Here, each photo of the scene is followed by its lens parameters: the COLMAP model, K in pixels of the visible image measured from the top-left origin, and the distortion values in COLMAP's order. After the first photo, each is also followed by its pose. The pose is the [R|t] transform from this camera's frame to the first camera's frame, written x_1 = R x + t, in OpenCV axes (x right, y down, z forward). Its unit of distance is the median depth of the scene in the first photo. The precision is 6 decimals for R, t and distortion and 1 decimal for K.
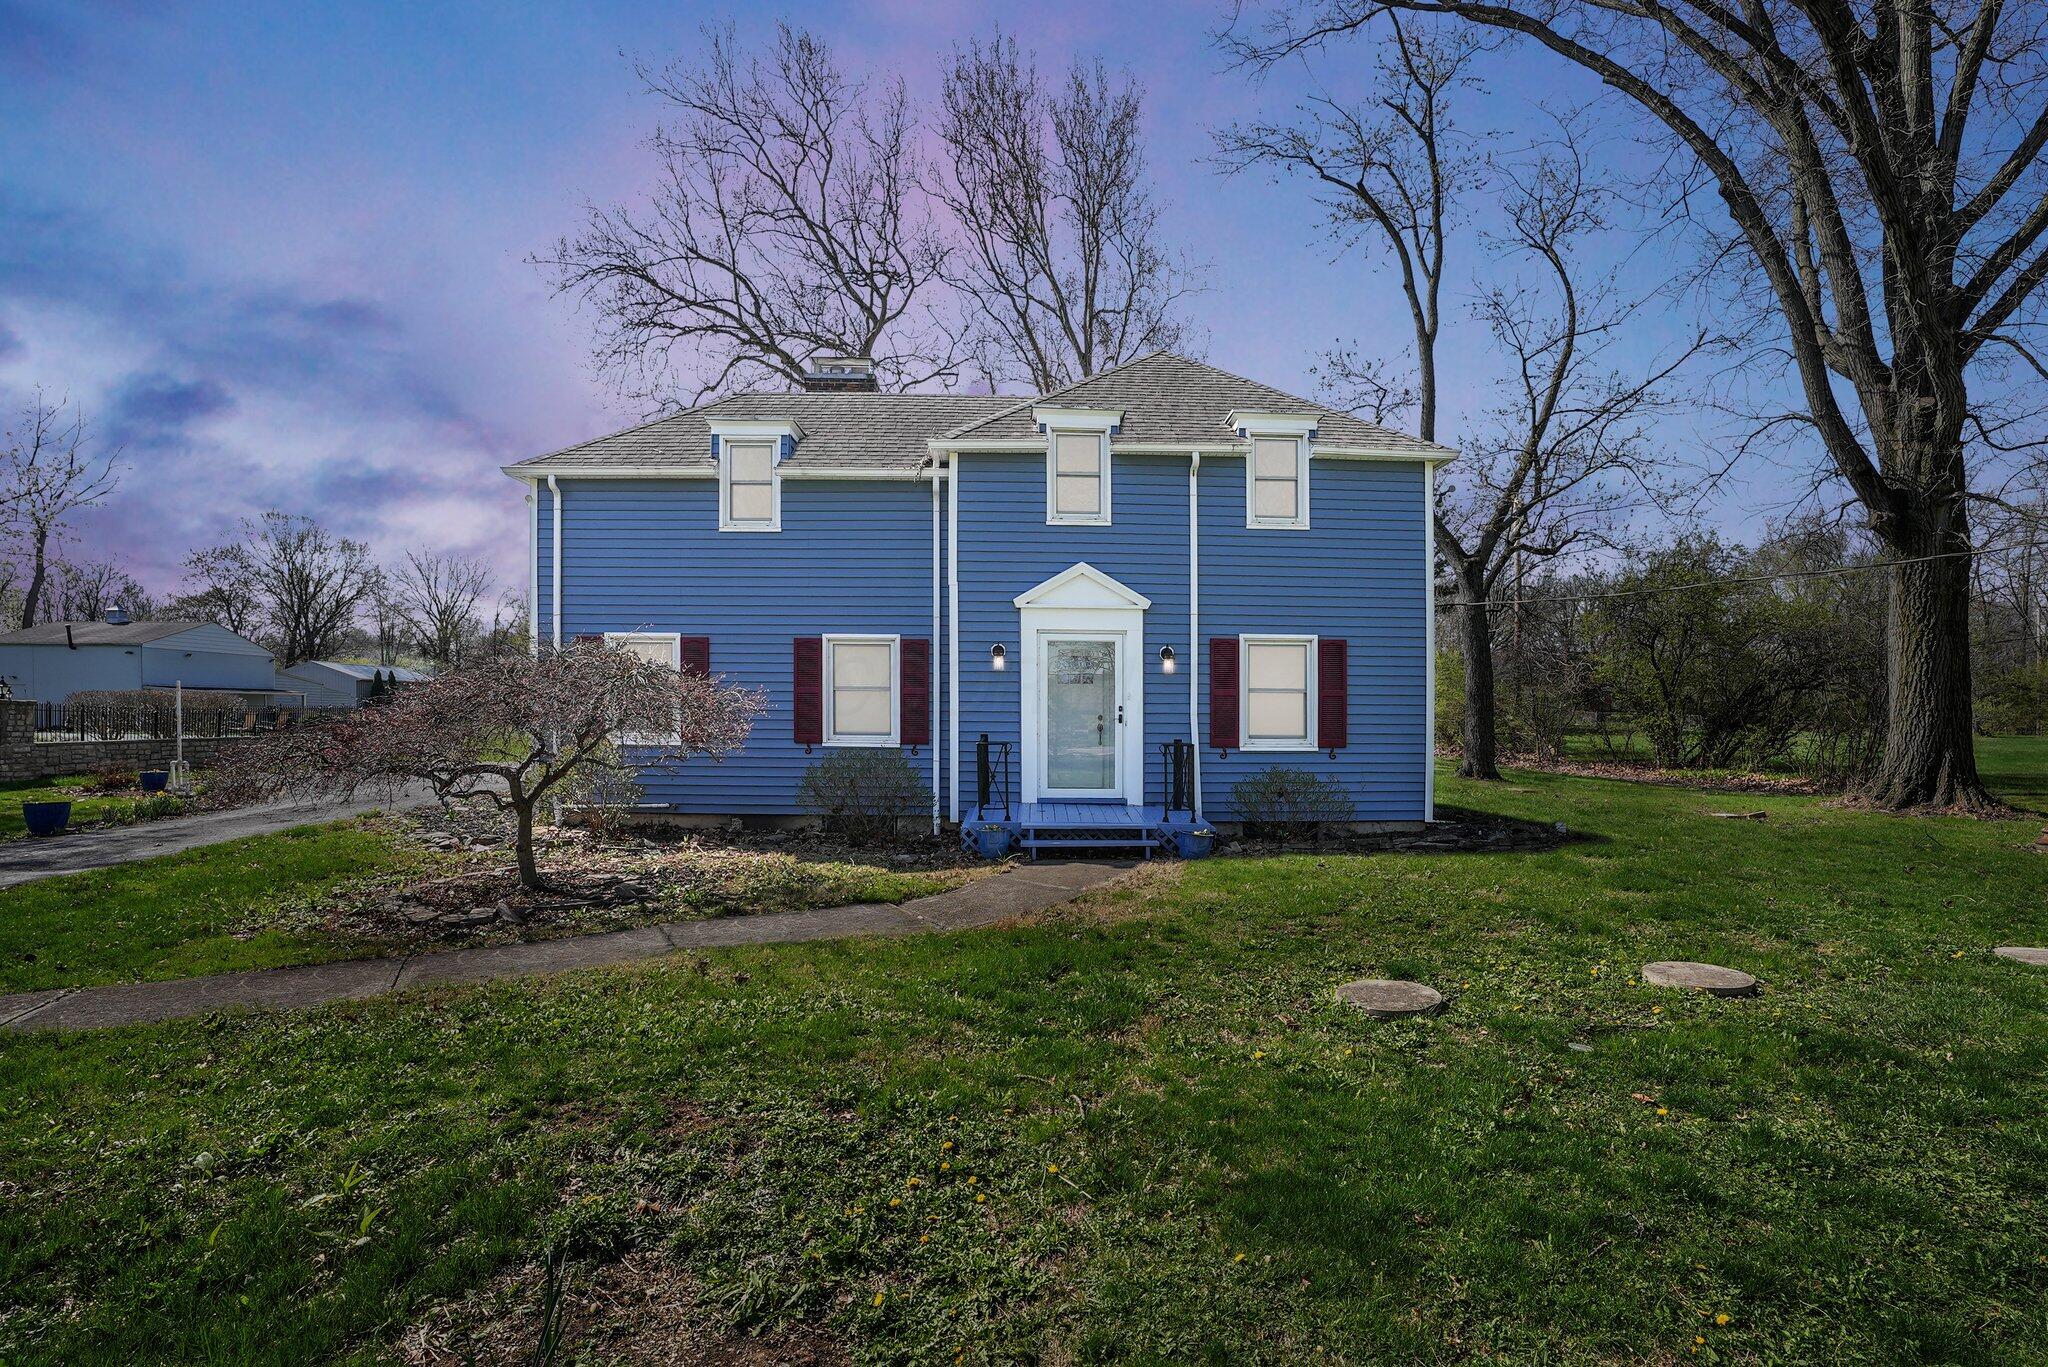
lens RADIAL K [[965.0, 0, 1039.9], [0, 965.0, 710.9], [0, 0, 1]] dist [-0.066858, -0.000080]
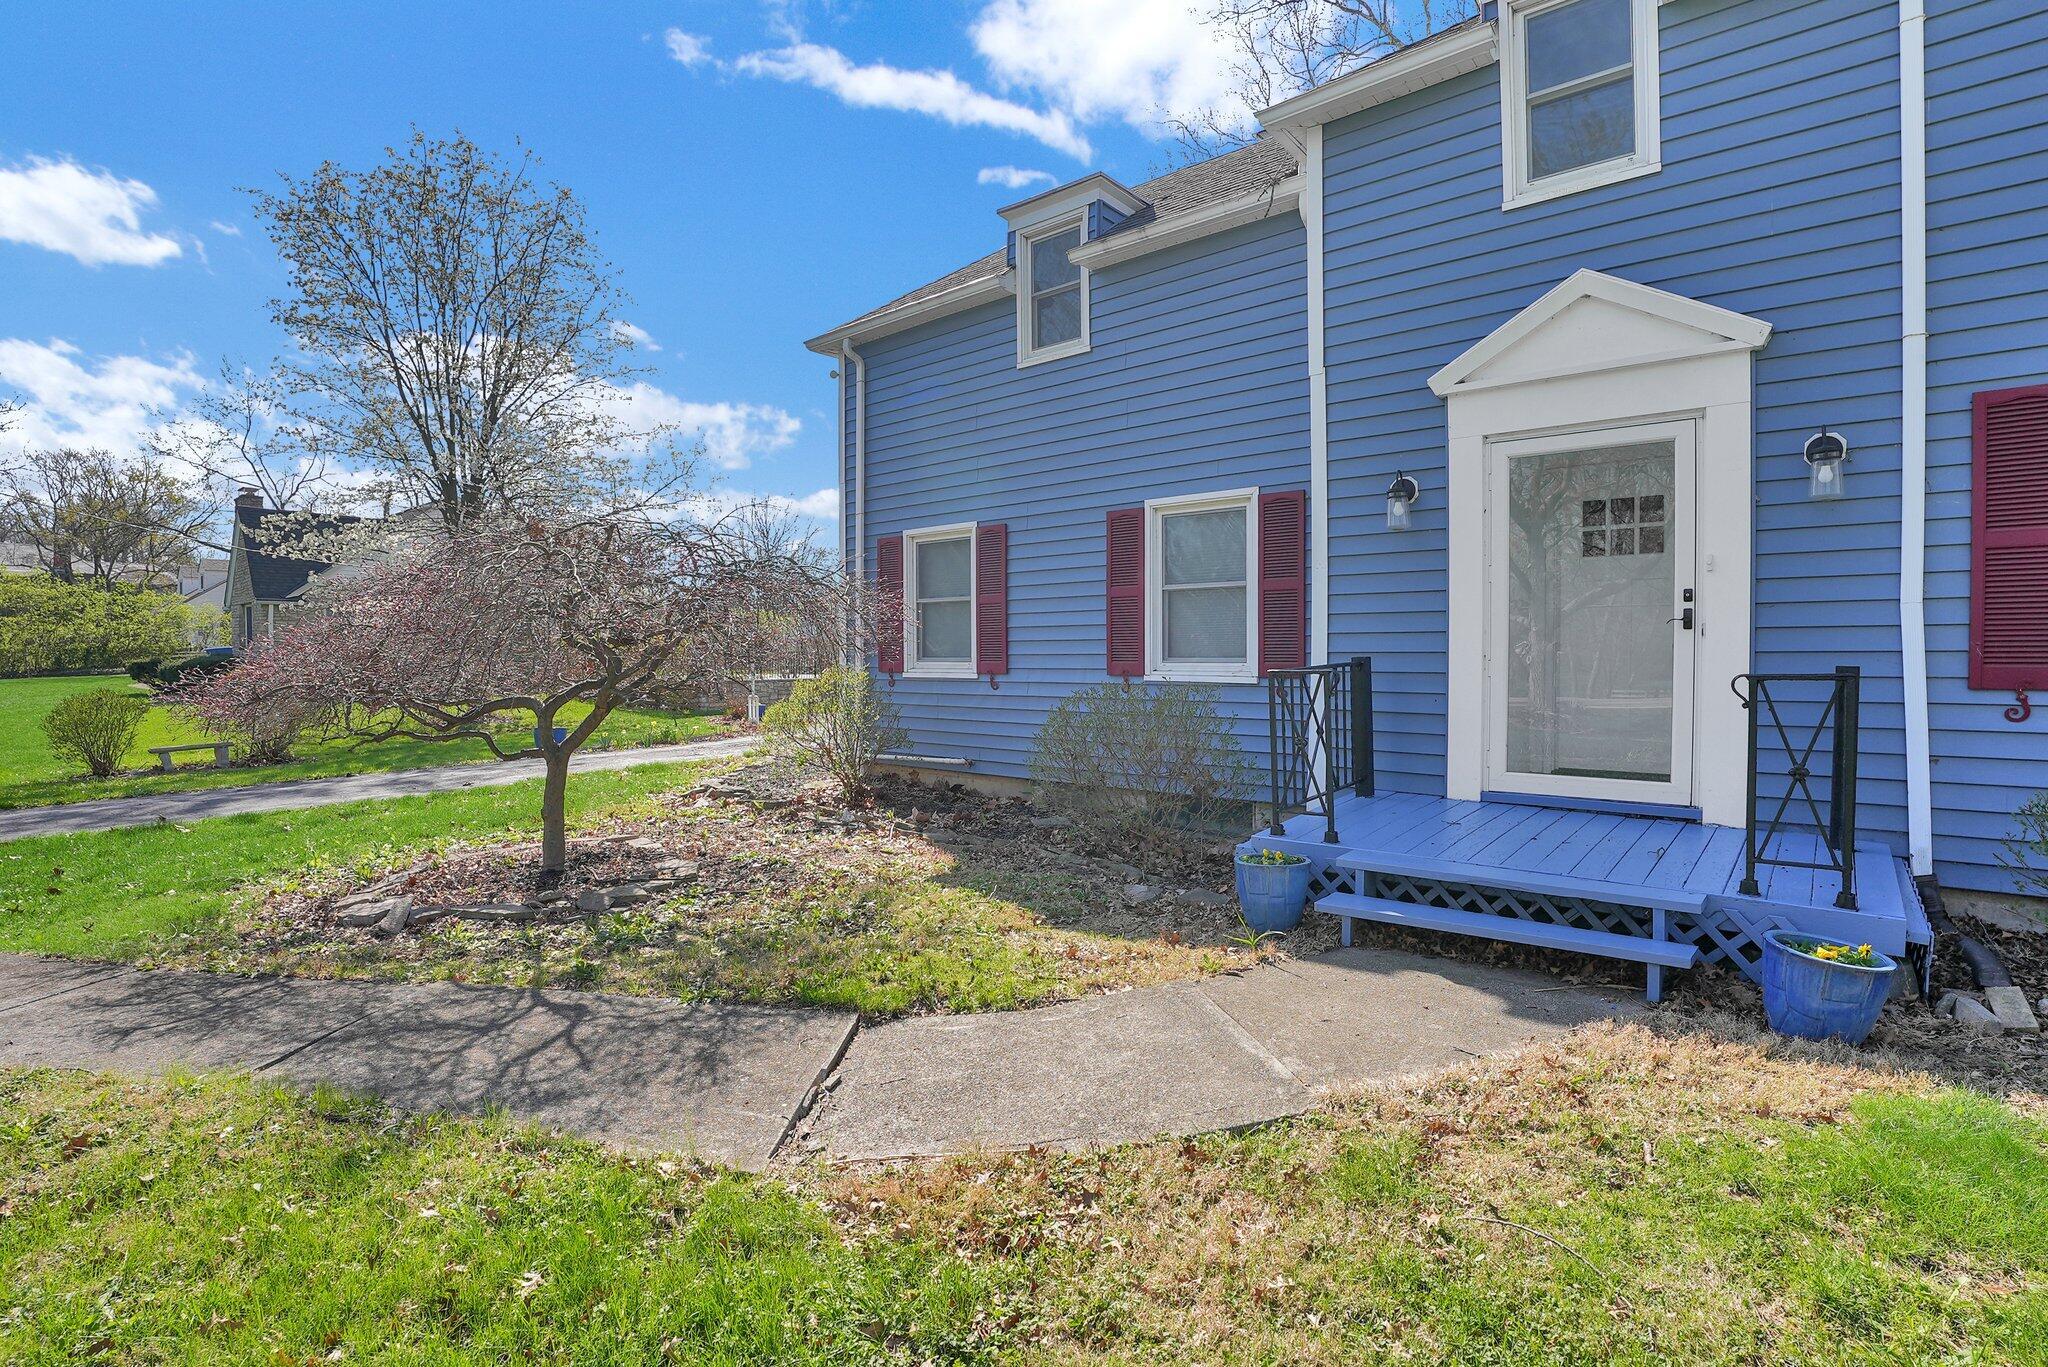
lens RADIAL K [[975.8, 0, 1024.0], [0, 975.8, 683.5], [0, 0, 1]] dist [-0.046416, 0.000446]
pose [[0.756252, 0.008847, -0.654221, 0.136559], [0.012197, 0.999544, 0.027616, 0.021146], [0.654167, -0.028864, 0.755799, 0.489996]]
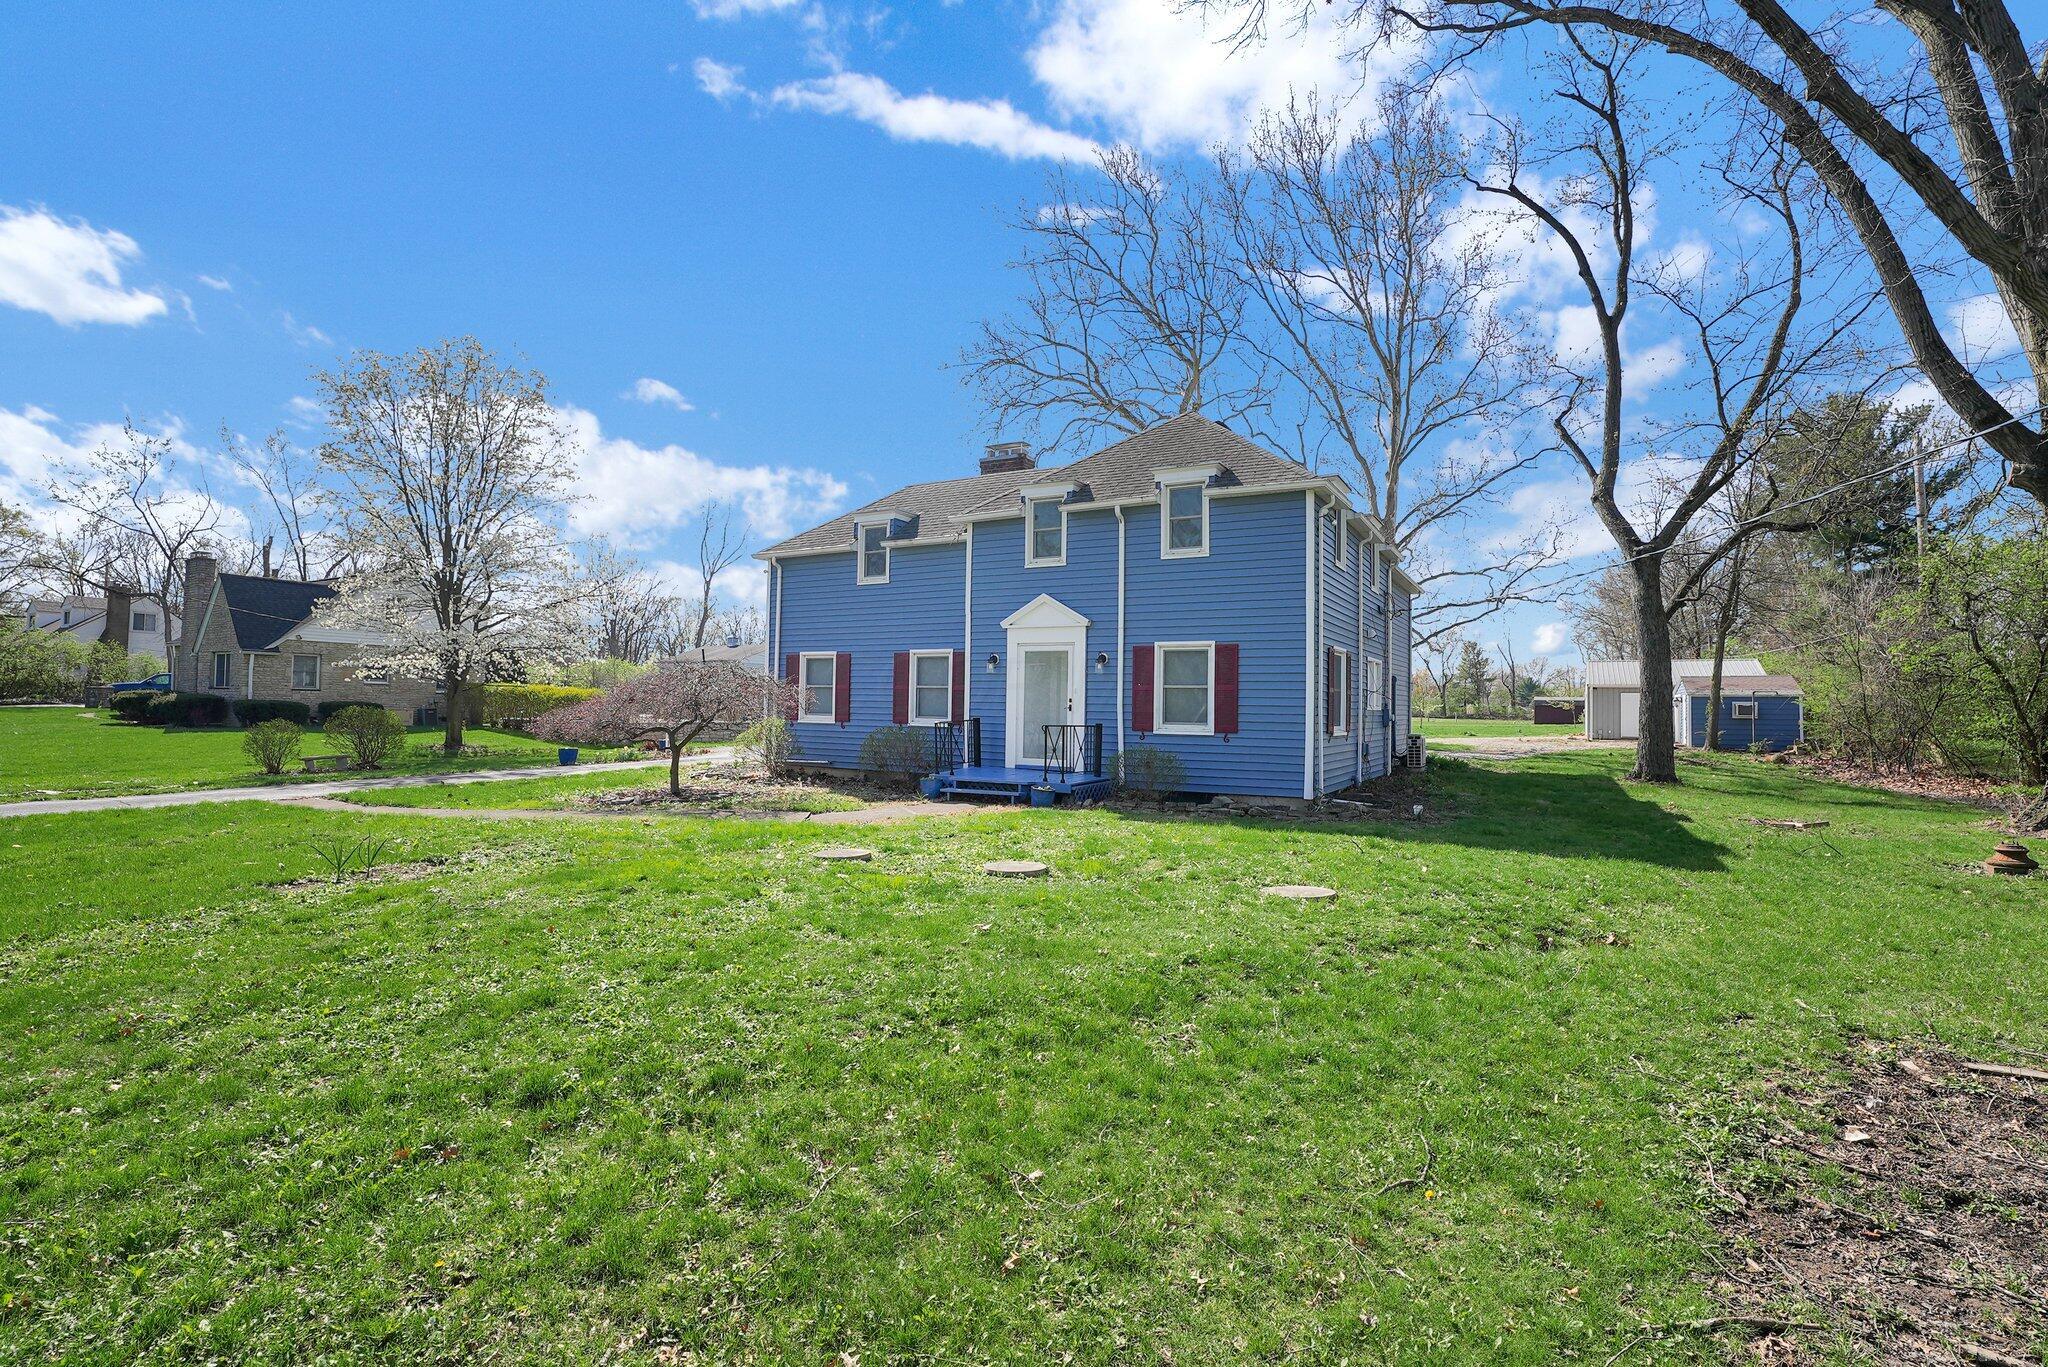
lens RADIAL K [[897.5, 0, 1024.0], [0, 897.5, 683.5], [0, 0, 1]] dist [-0.056647, 0.000066]
pose [[0.863965, -0.006670, -0.503508, 0.657650], [-0.009143, 0.999540, -0.028930, 0.010882], [0.503469, 0.029598, 0.863506, -0.114813]]
